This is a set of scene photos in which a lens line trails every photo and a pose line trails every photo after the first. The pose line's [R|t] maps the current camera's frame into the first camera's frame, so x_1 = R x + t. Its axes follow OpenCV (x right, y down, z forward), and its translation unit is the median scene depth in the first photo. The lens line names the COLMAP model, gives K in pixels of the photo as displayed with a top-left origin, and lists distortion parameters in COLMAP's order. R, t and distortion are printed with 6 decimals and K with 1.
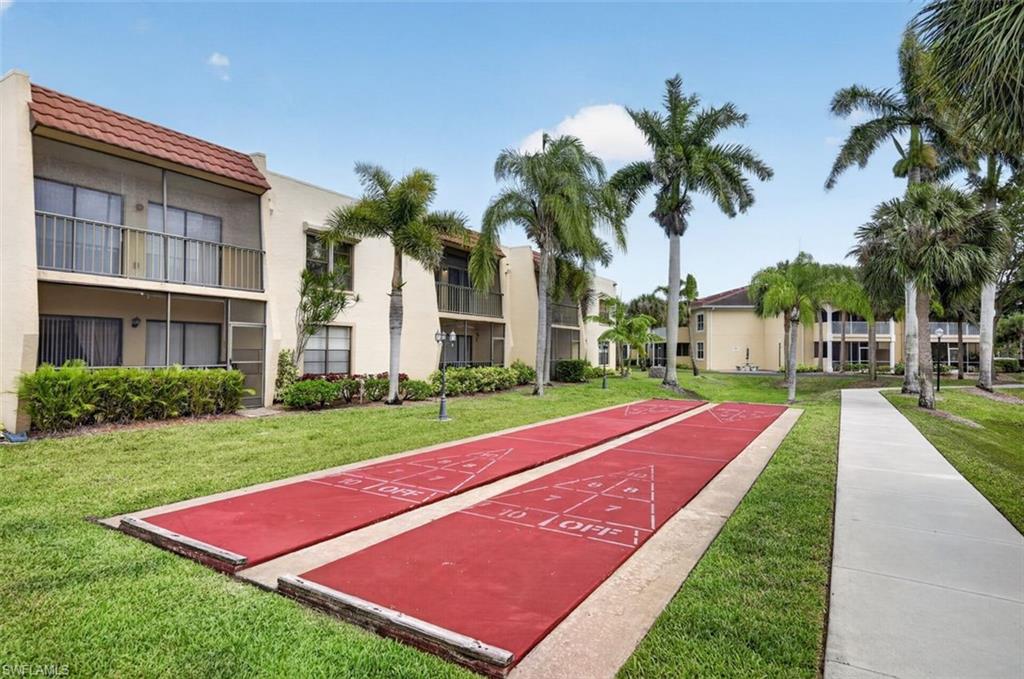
lens RADIAL K [[445.4, 0, 509.0], [0, 445.4, 333.6], [0, 0, 1]] dist [0.011067, -0.000004]
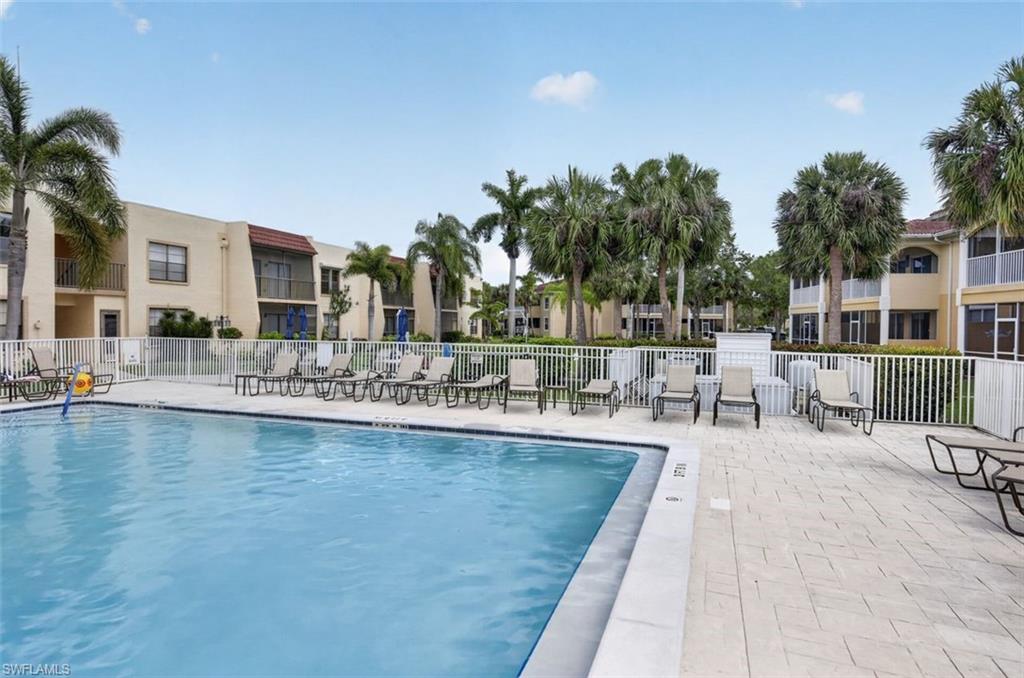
lens RADIAL K [[445.4, 0, 509.0], [0, 445.4, 333.1], [0, 0, 1]] dist [0.011067, -0.000004]
pose [[0.964332, -0.004317, 0.264659, -0.103068], [-0.012194, 0.998081, 0.060712, -0.039046], [-0.264413, -0.061774, 0.962429, -0.708266]]
